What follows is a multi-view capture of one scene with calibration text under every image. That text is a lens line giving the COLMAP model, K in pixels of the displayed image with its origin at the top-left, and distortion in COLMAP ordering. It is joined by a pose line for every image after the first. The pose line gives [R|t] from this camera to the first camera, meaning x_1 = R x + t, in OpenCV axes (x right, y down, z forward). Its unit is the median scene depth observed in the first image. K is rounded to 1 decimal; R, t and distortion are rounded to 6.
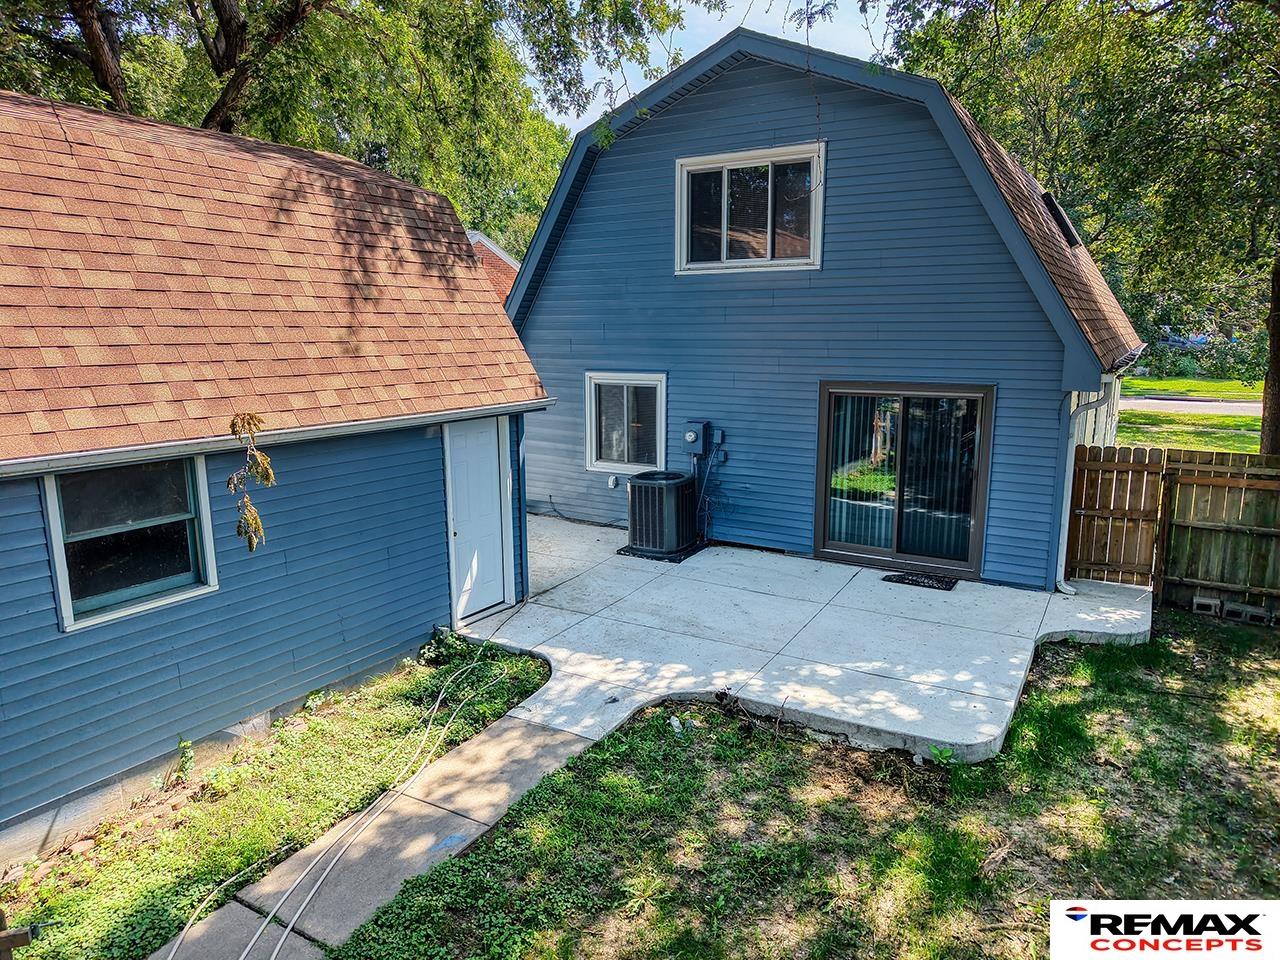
lens RADIAL K [[865.7, 0, 636.6], [0, 865.7, 470.7], [0, 0, 1]] dist [0.016765, -0.014074]
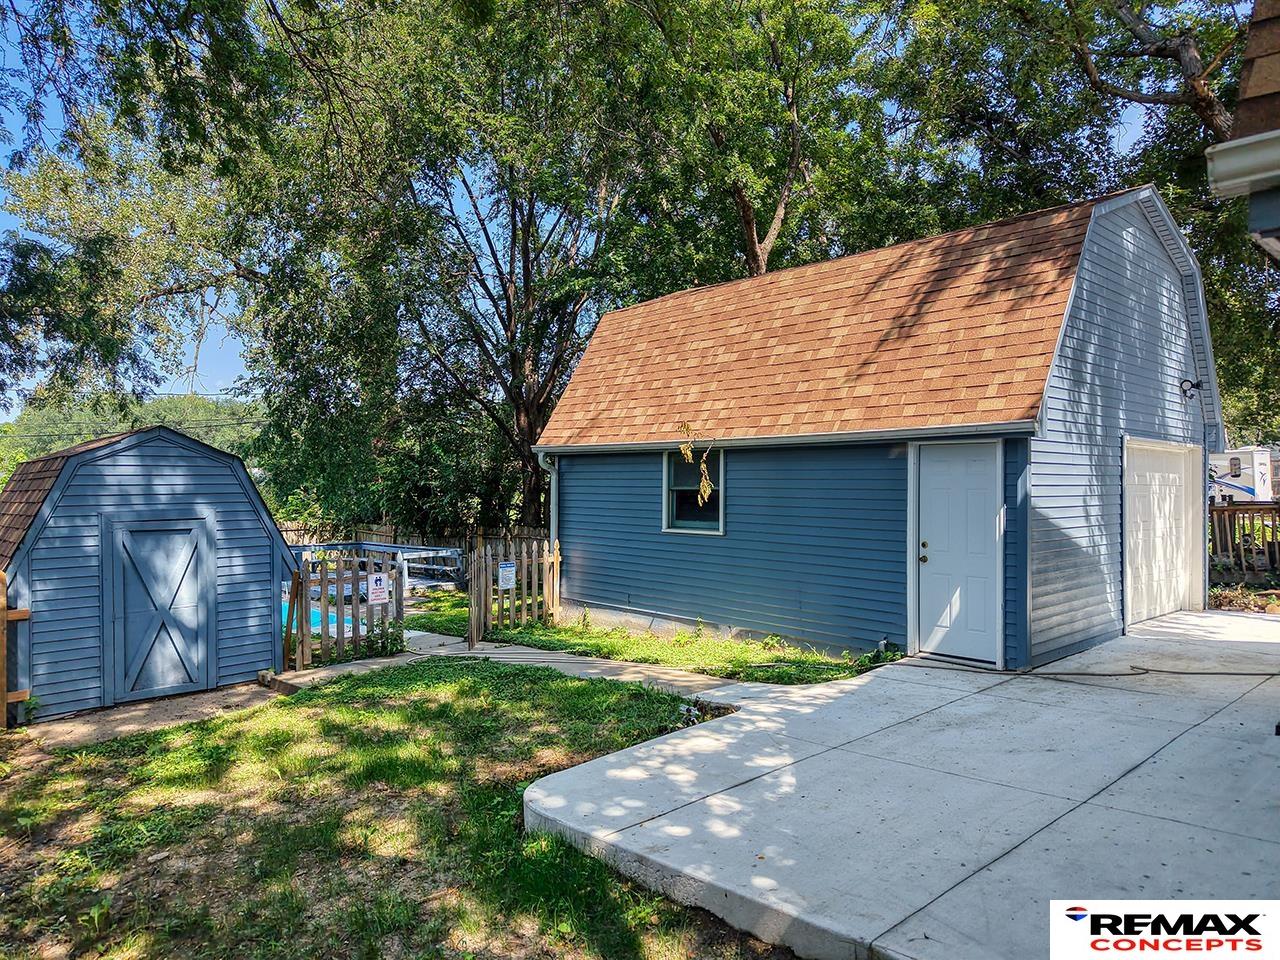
lens RADIAL K [[865.7, 0, 639.6], [0, 865.7, 481.0], [0, 0, 1]] dist [0.016765, -0.014074]
pose [[-0.250767, 0.011807, -0.967975, 1.006539], [-0.176700, 0.982569, 0.057762, -0.016716], [0.951784, 0.185526, -0.244310, 1.113193]]
